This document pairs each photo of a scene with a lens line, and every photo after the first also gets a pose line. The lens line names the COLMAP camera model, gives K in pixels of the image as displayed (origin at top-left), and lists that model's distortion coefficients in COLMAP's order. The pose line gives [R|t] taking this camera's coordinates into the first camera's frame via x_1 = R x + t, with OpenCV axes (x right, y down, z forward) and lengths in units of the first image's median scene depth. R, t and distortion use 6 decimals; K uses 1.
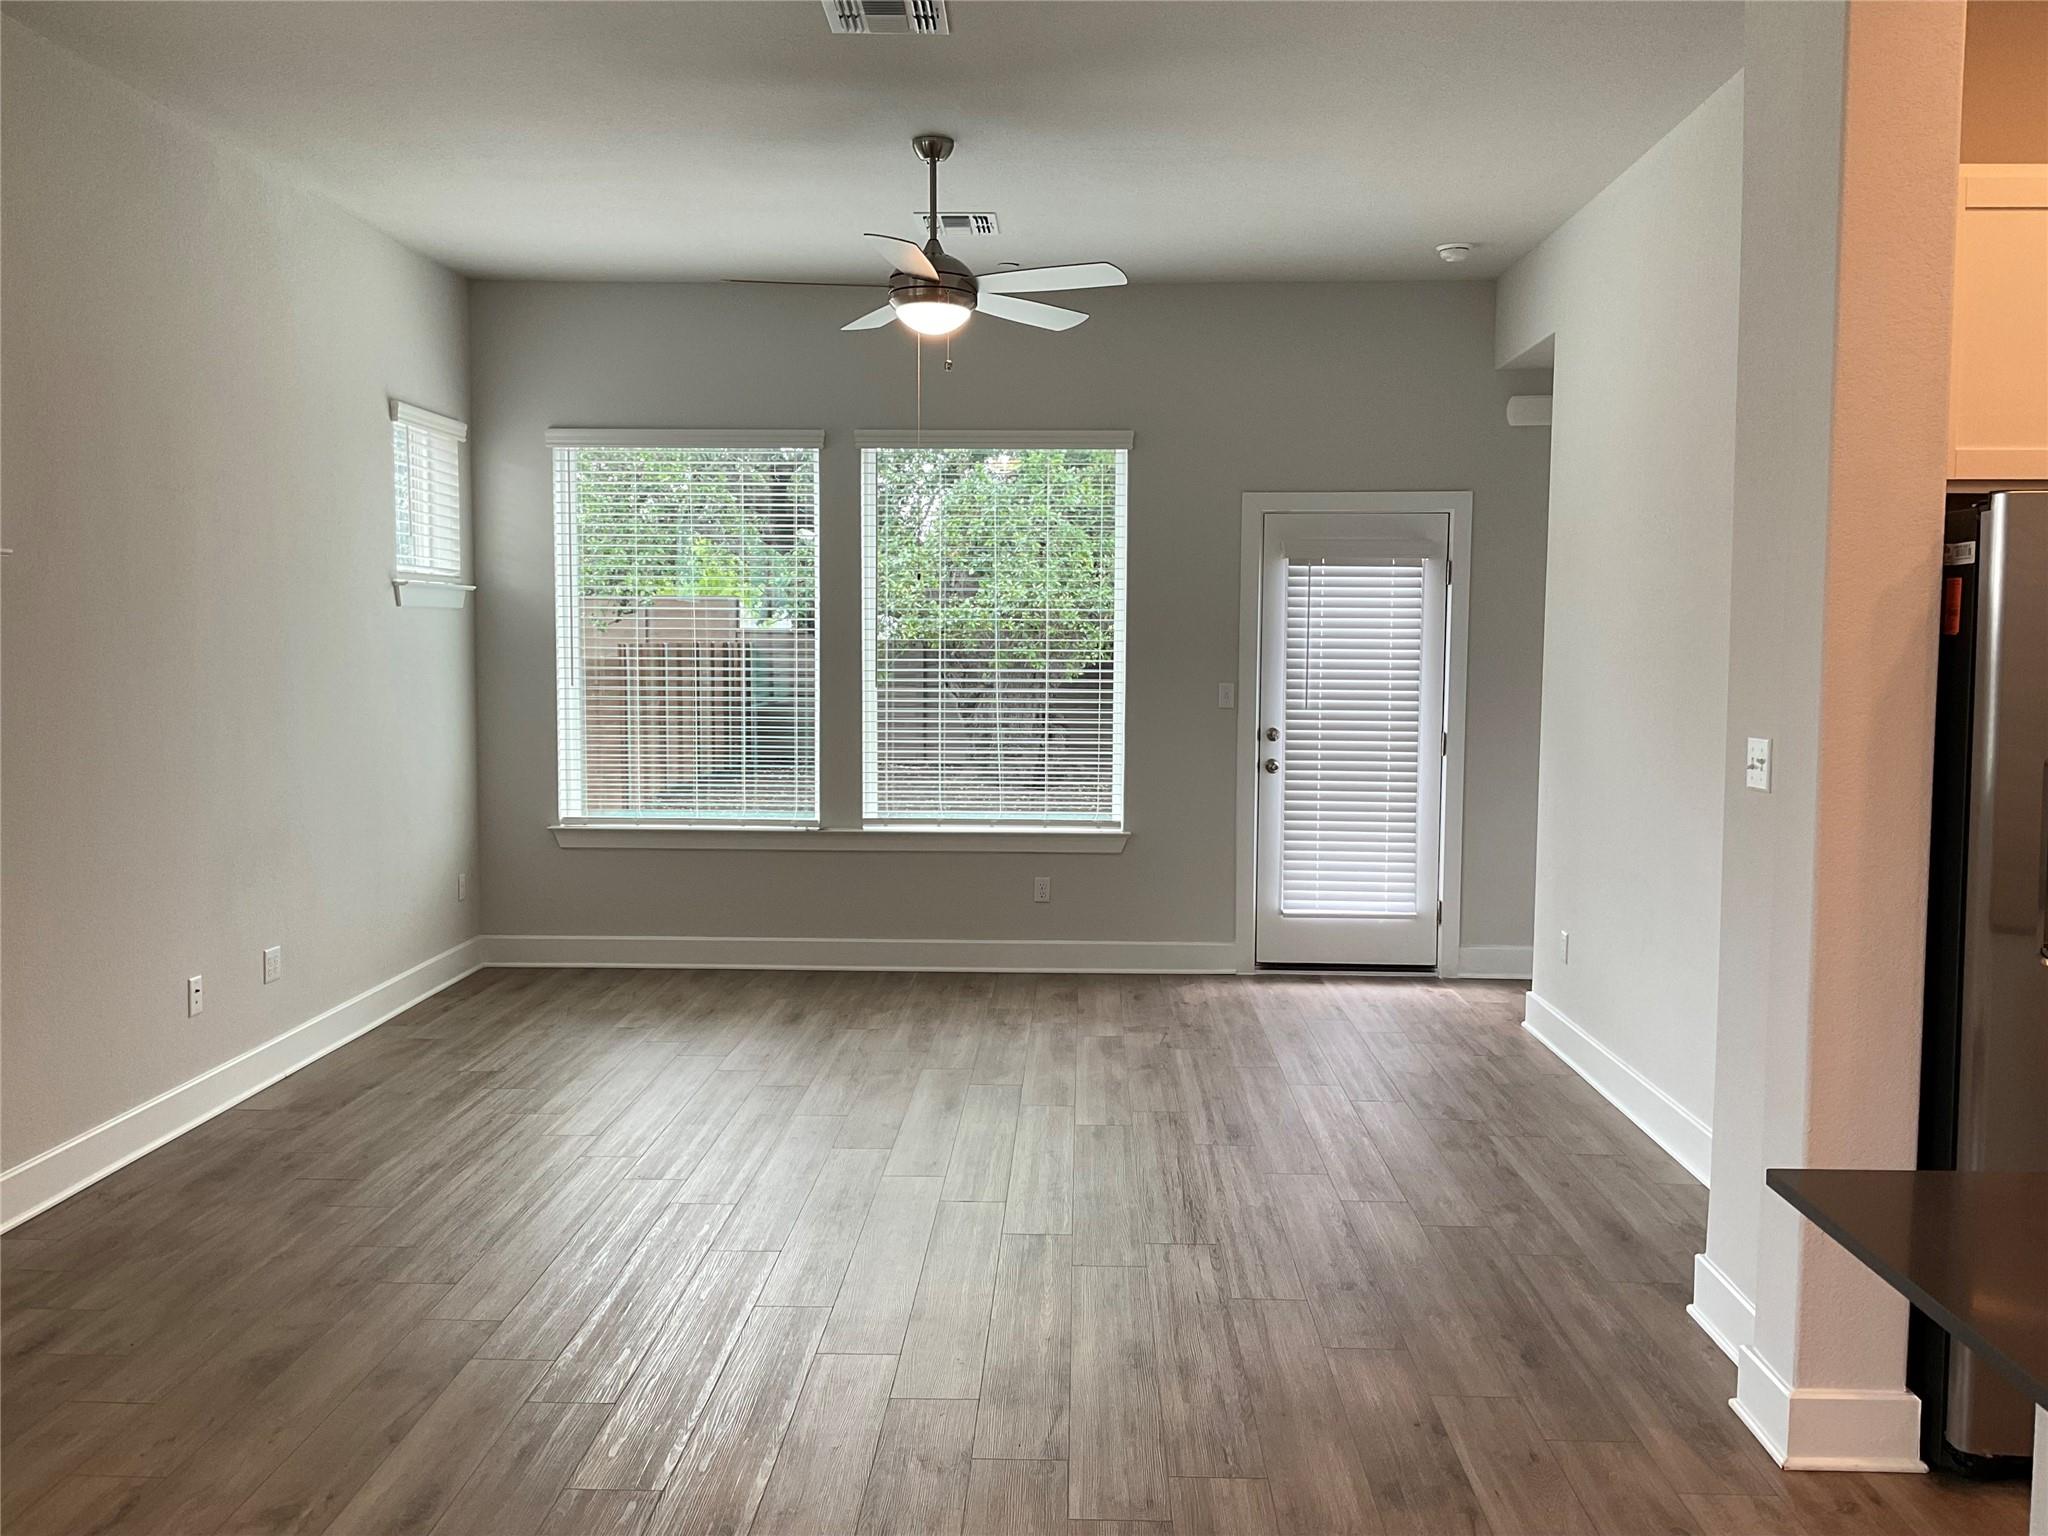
lens RADIAL K [[1782.5, 0, 1027.6], [0, 1782.5, 769.1], [0, 0, 1]] dist [0.108036, -0.032481]
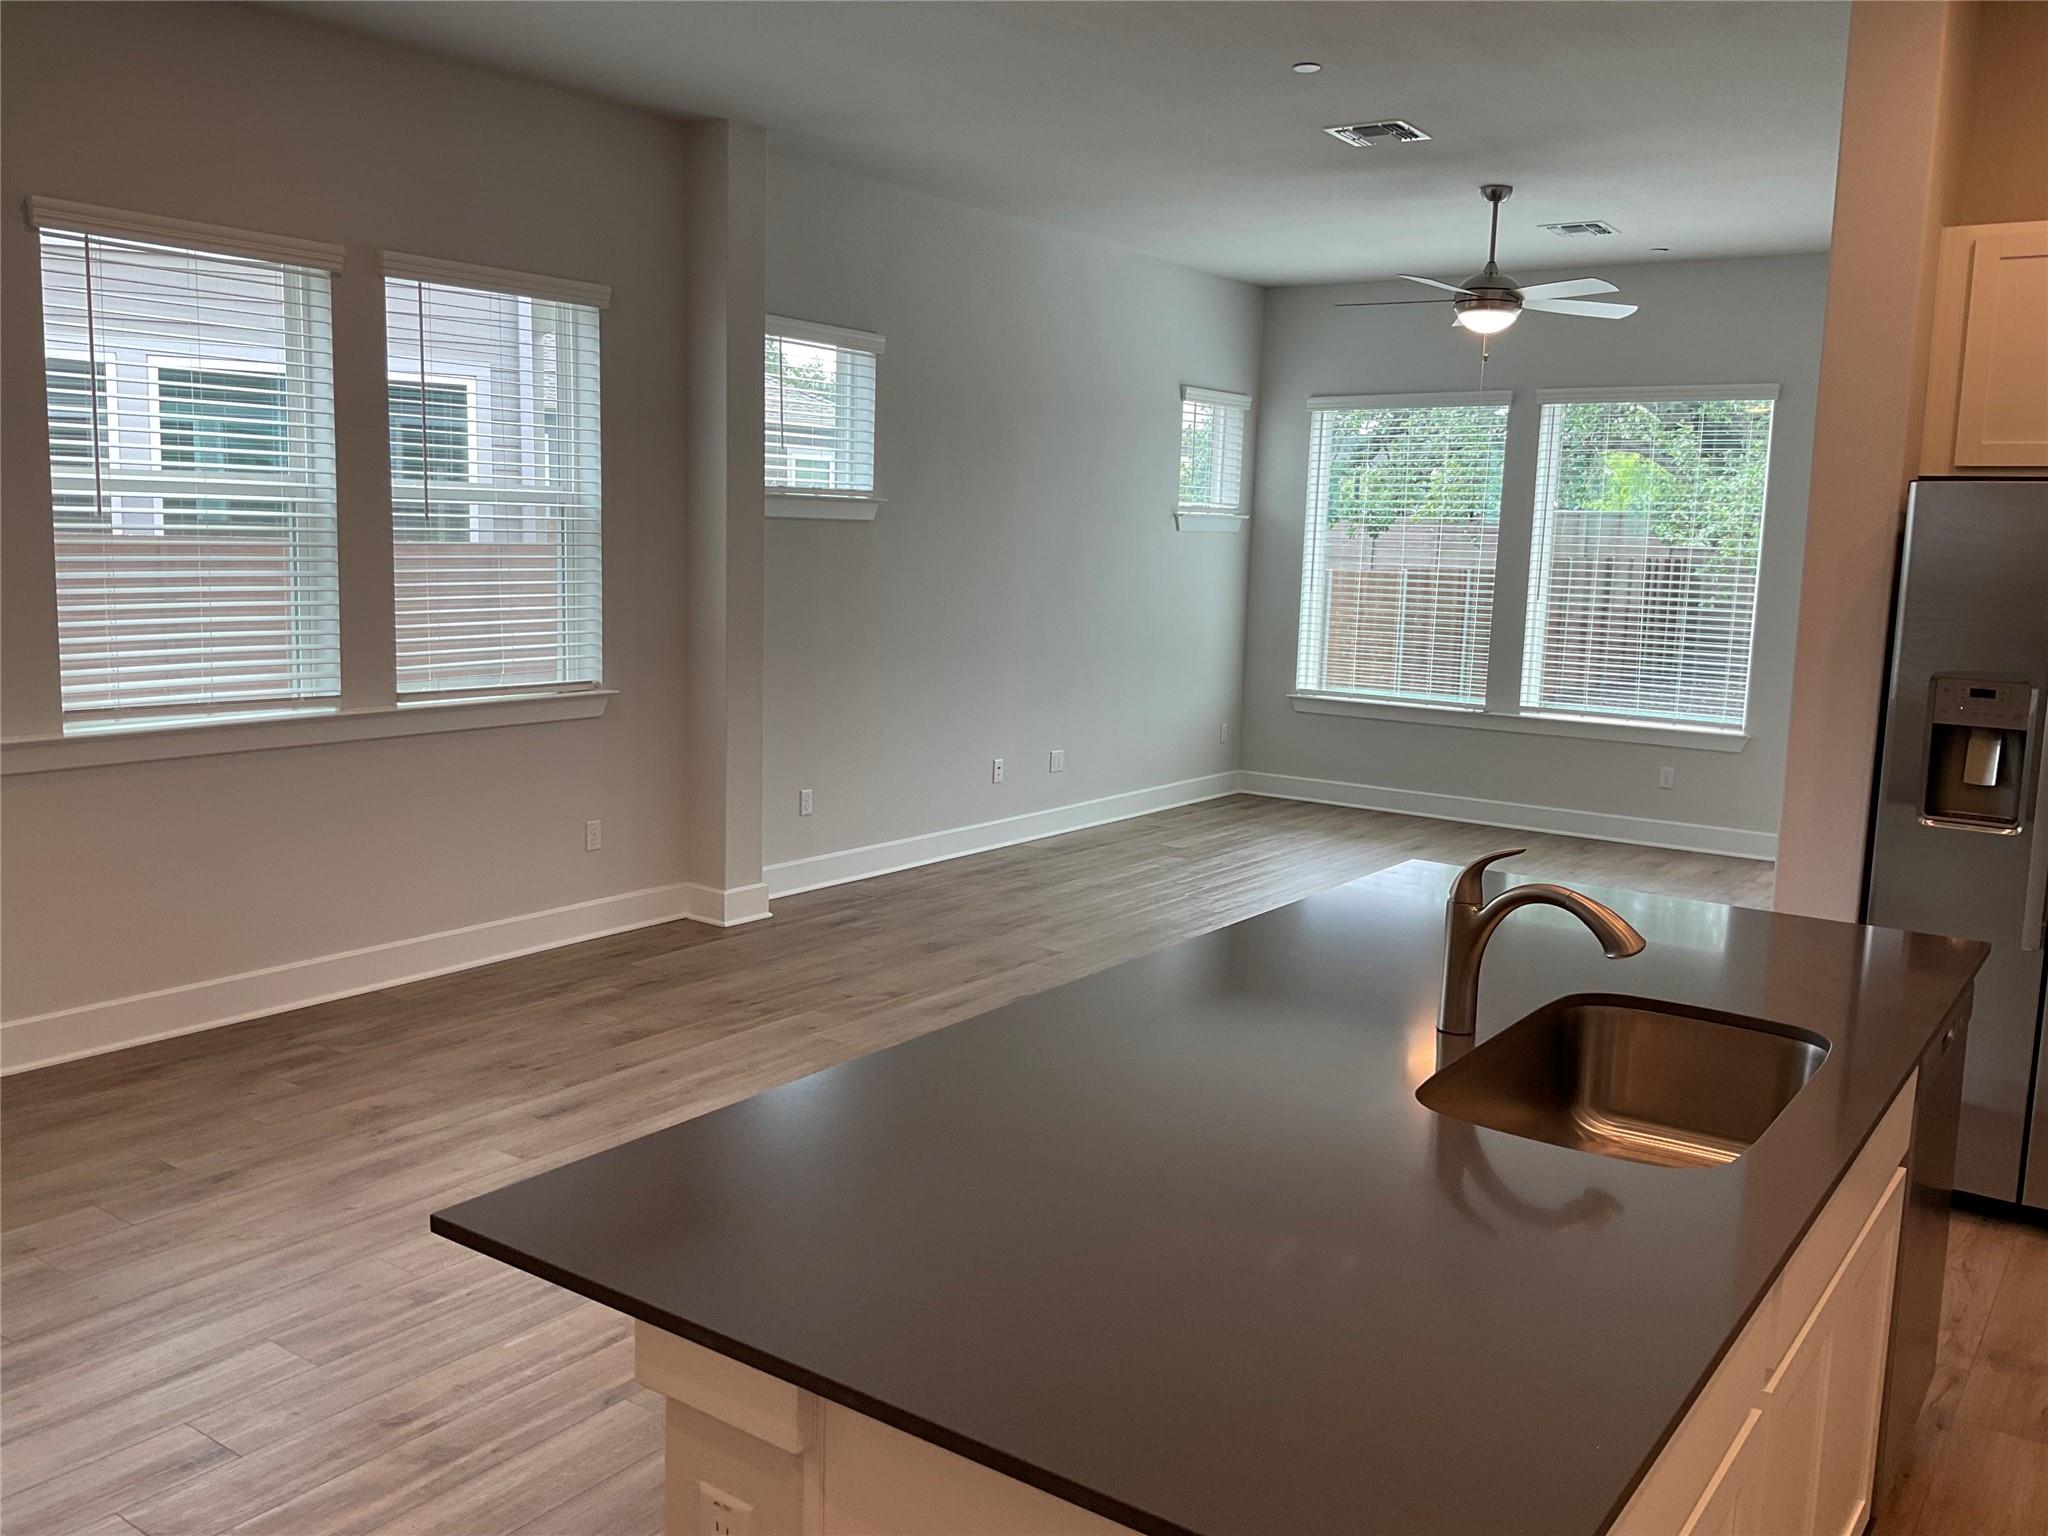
lens RADIAL K [[1724.0, 0, 1042.0], [0, 1724.0, 789.6], [0, 0, 1]] dist [0.049968, -0.085910]
pose [[0.836561, 0.099782, -0.538711, 0.297349], [-0.064068, 0.994346, 0.084685, 0.005092], [0.544115, -0.036330, 0.838224, -0.201829]]
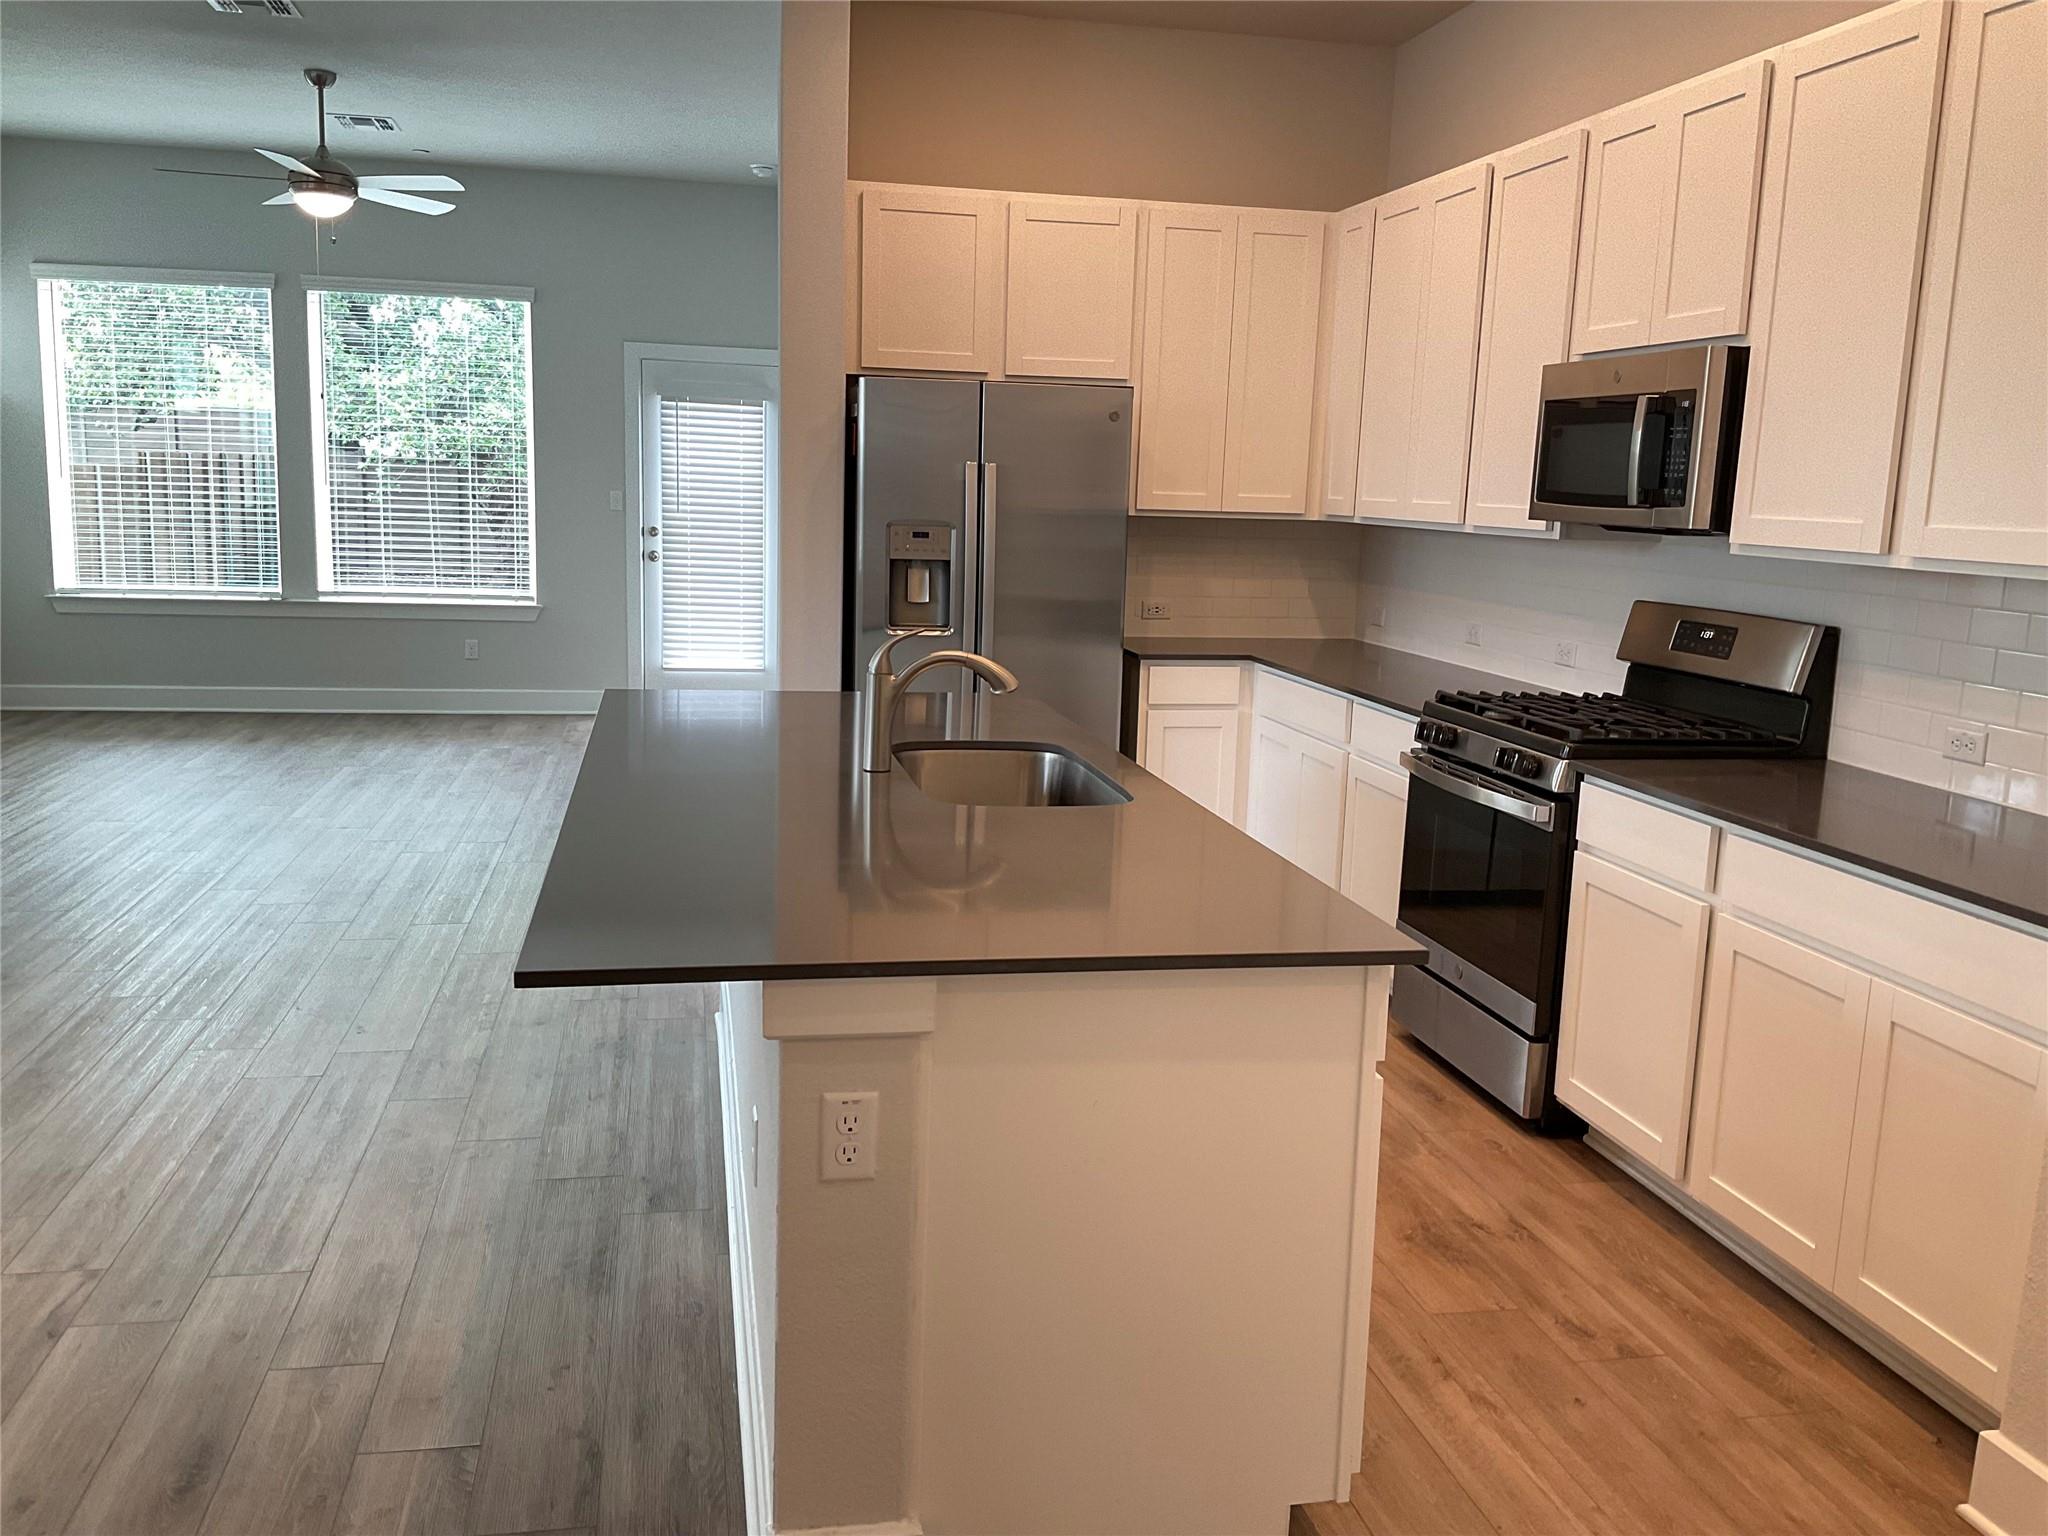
lens RADIAL K [[1724.0, 0, 1024.8], [0, 1724.0, 775.3], [0, 0, 1]] dist [0.049968, -0.085910]
pose [[0.974563, -0.011286, 0.223830, 0.122878], [-0.011170, 0.995044, 0.098809, 0.031700], [-0.223835, -0.098796, 0.969607, -0.323251]]
